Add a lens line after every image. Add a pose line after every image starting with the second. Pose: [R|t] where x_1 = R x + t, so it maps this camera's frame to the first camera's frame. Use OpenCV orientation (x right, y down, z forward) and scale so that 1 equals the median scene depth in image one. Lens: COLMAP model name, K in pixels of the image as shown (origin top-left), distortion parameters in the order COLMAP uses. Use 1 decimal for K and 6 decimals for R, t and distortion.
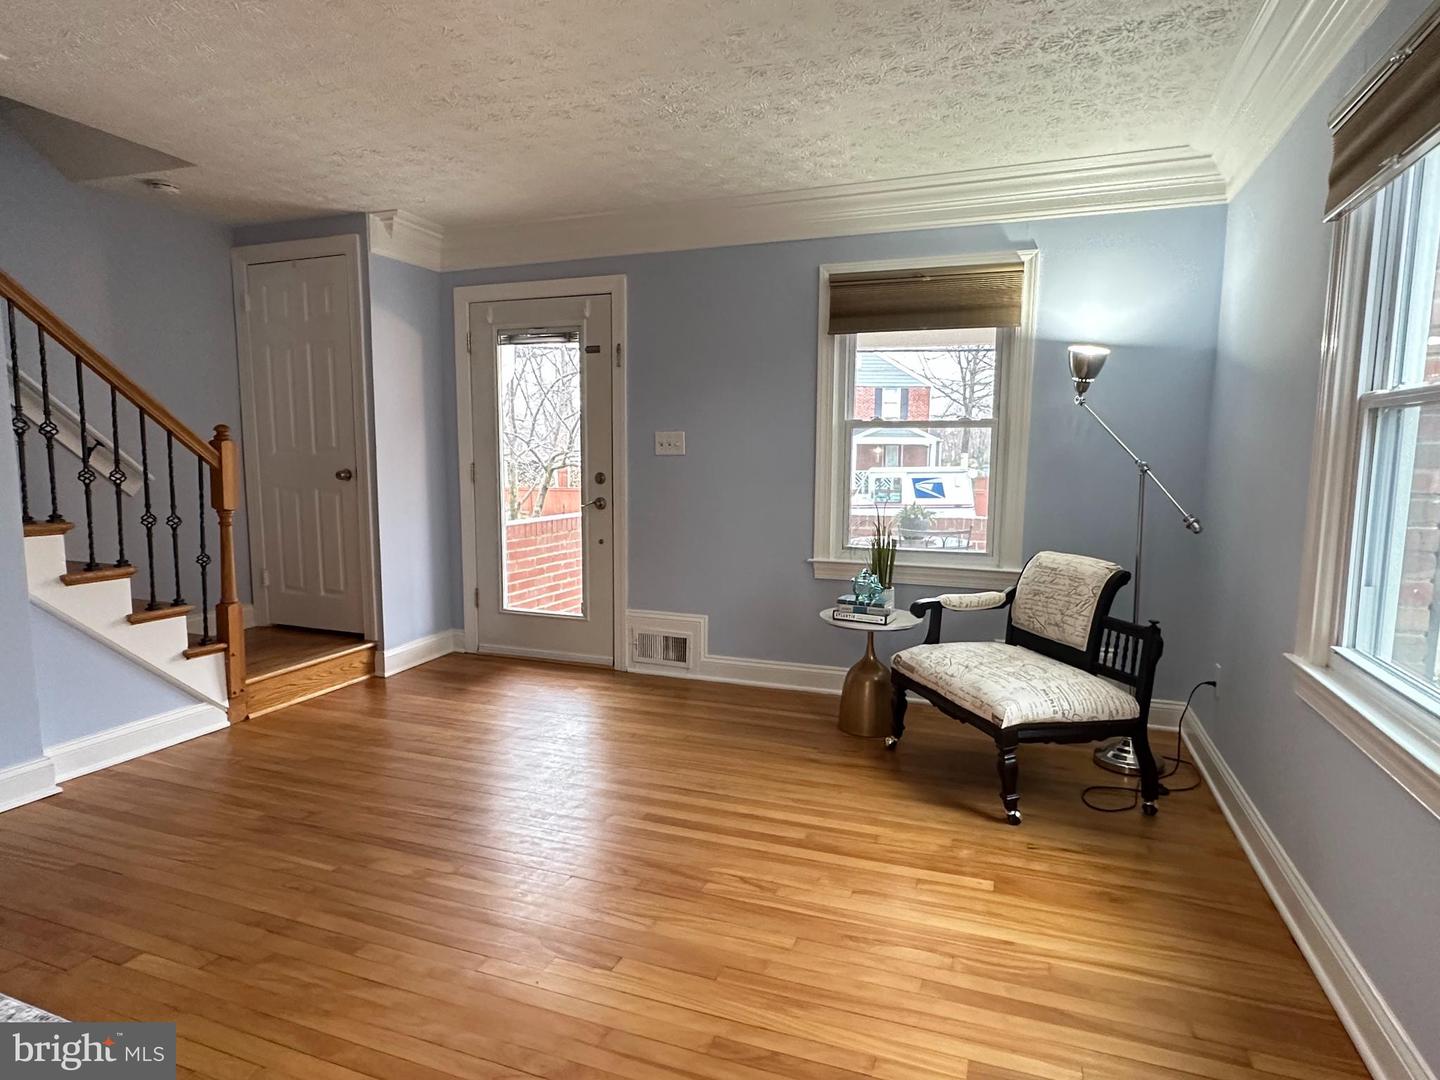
lens RADIAL K [[811.8, 0, 713.7], [0, 811.8, 549.2], [0, 0, 1]] dist [-0.005933, 0.004898]
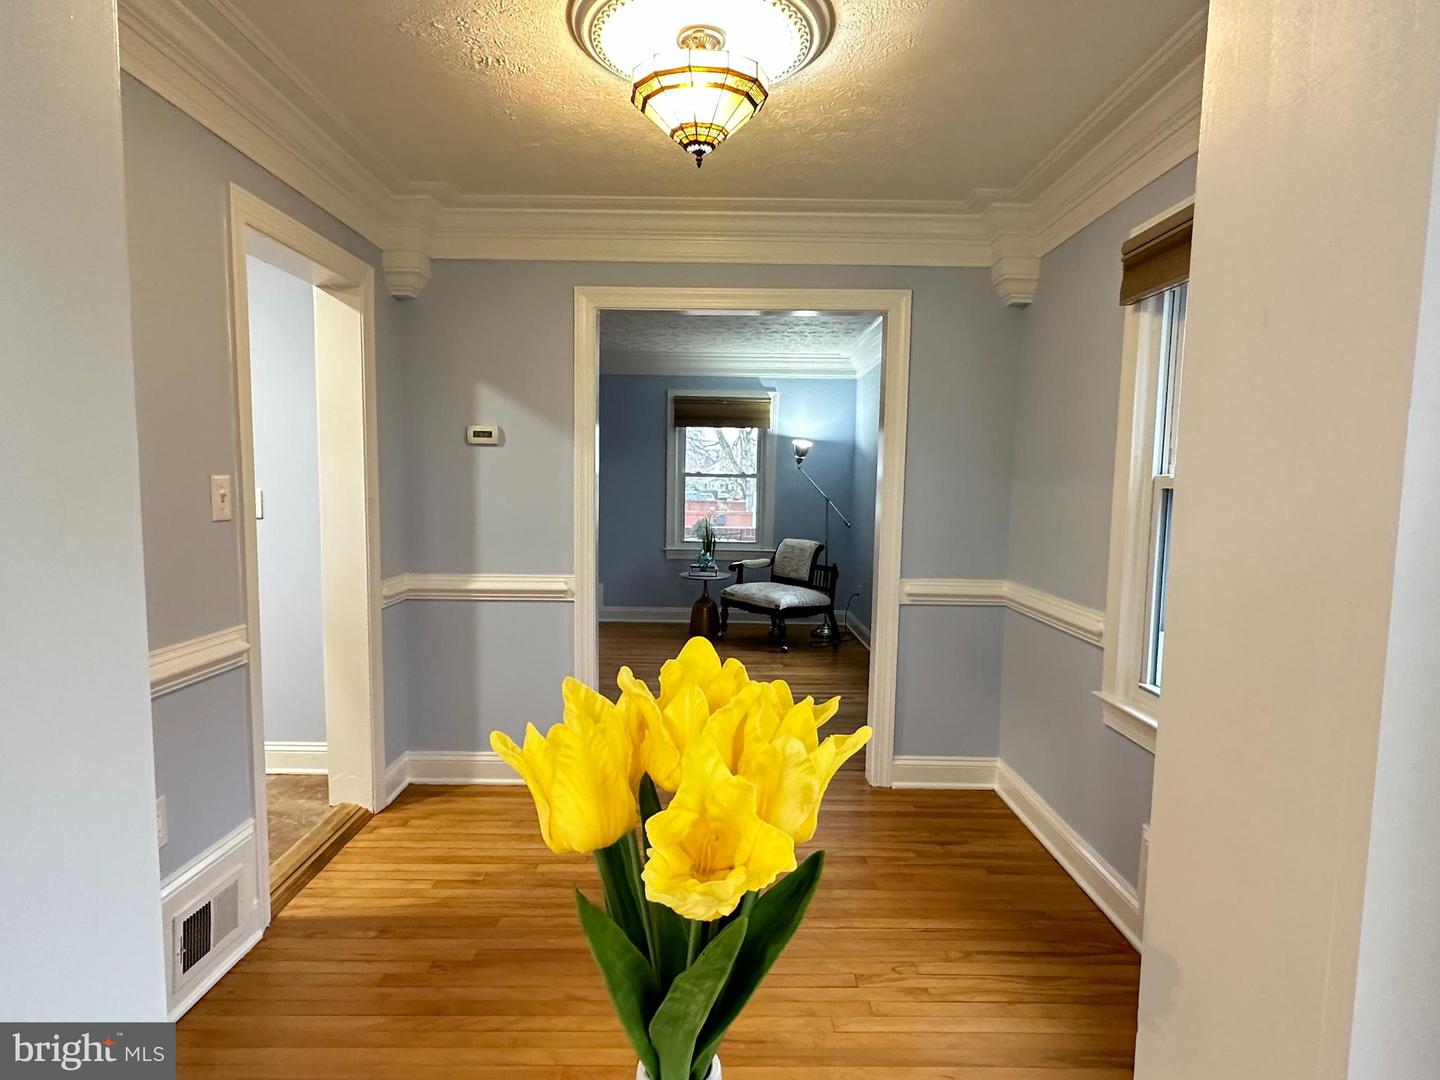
lens RADIAL K [[811.8, 0, 713.7], [0, 811.8, 549.2], [0, 0, 1]] dist [-0.005933, 0.004898]
pose [[0.935222, -0.020924, 0.353444, -0.533402], [0.030864, 0.999270, -0.022511, 0.073610], [-0.352715, 0.031962, 0.935185, -0.937743]]
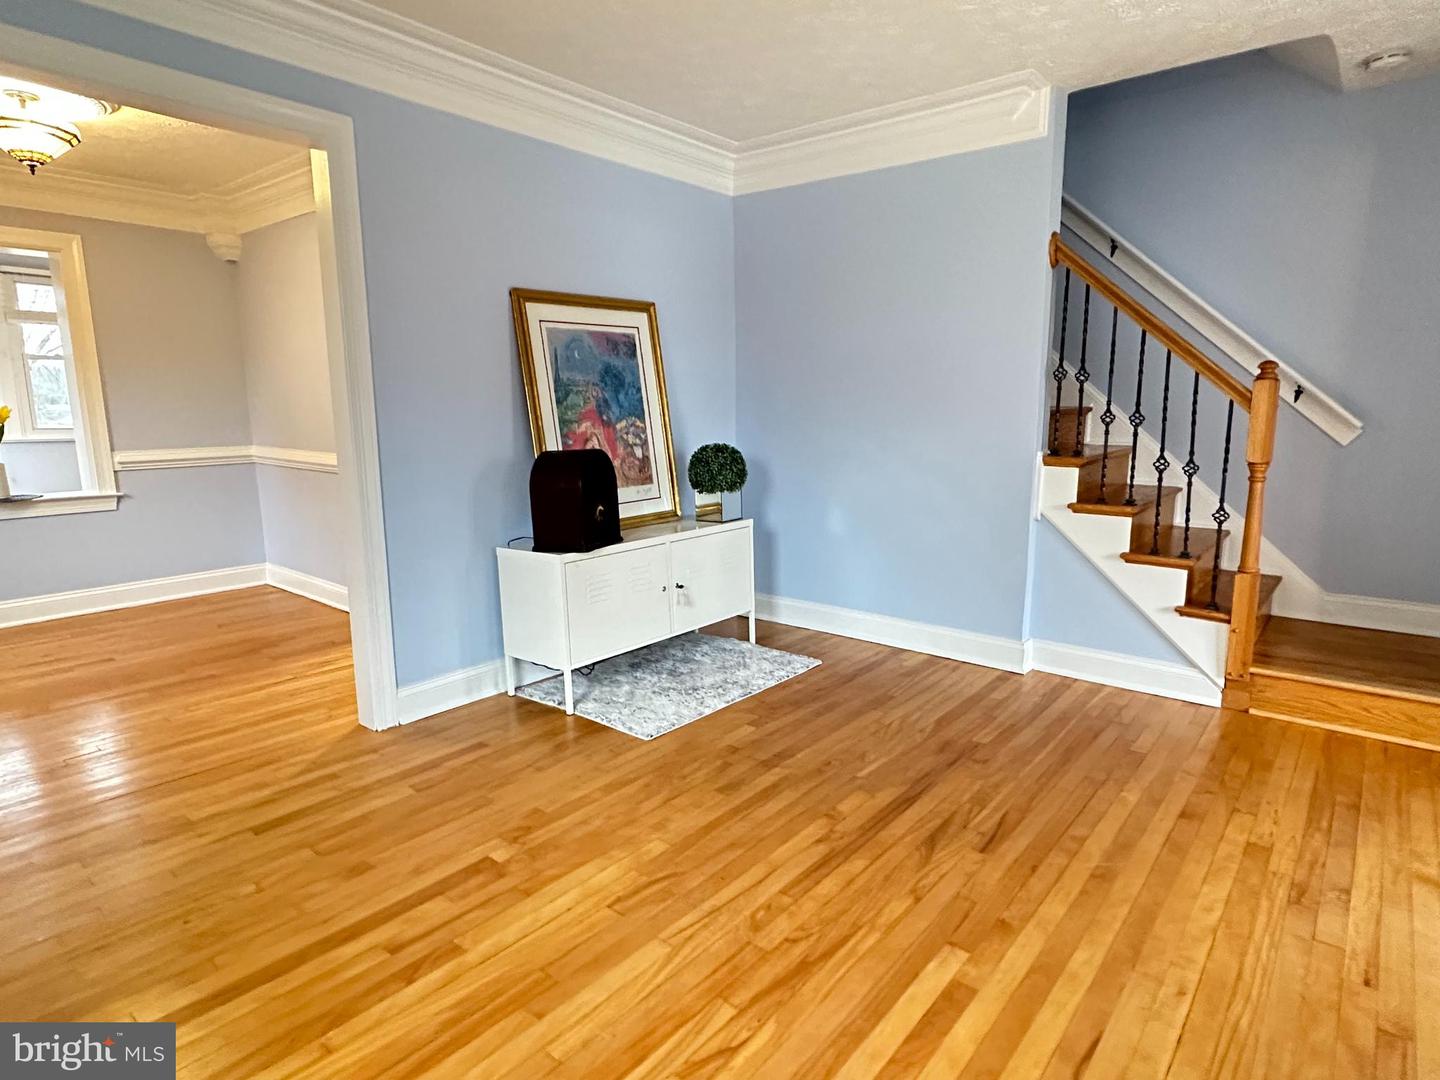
lens RADIAL K [[811.8, 0, 713.7], [0, 811.8, 549.2], [0, 0, 1]] dist [-0.005933, 0.004898]
pose [[-0.322210, 0.168133, -0.931618, 0.365378], [-0.108028, 0.971143, 0.212629, -0.075924], [0.940484, 0.169152, -0.294749, 0.701539]]
